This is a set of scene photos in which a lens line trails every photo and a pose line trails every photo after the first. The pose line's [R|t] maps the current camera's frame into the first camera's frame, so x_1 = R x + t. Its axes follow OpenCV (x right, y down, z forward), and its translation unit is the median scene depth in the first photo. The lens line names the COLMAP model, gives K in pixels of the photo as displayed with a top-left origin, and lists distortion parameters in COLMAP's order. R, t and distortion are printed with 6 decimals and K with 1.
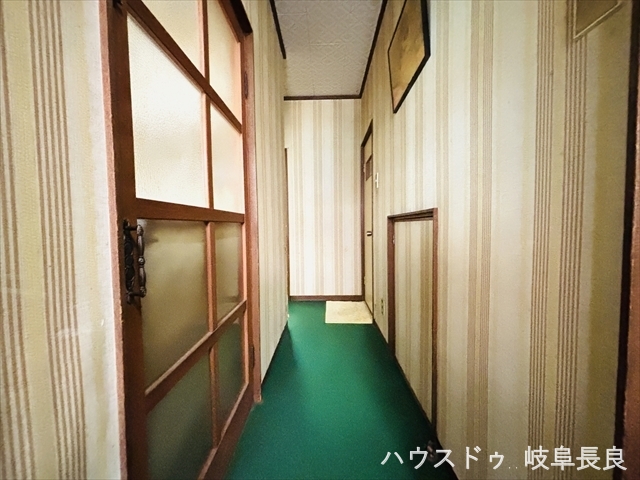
lens RADIAL K [[259.1, 0, 320.0], [0, 259.1, 240.0], [0, 0, 1]] dist [0.002594, -0.000140]
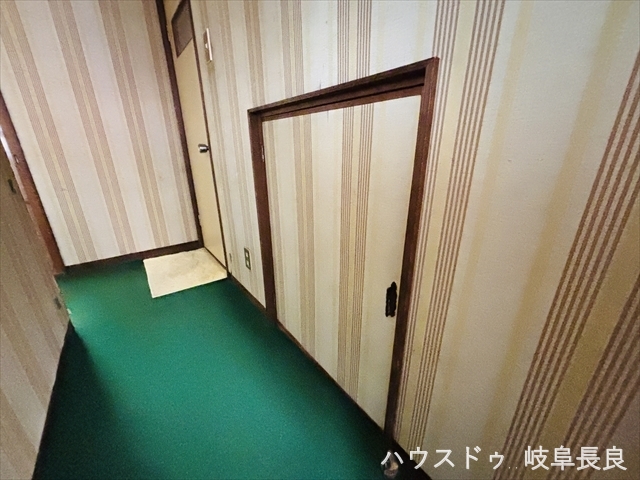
lens RADIAL K [[259.1, 0, 320.0], [0, 259.1, 240.0], [0, 0, 1]] dist [0.002594, -0.000140]
pose [[0.783502, -0.199908, 0.588355, -0.001801], [0.026818, 0.956834, 0.289395, 0.013383], [-0.620810, -0.210963, 0.755043, 0.304651]]
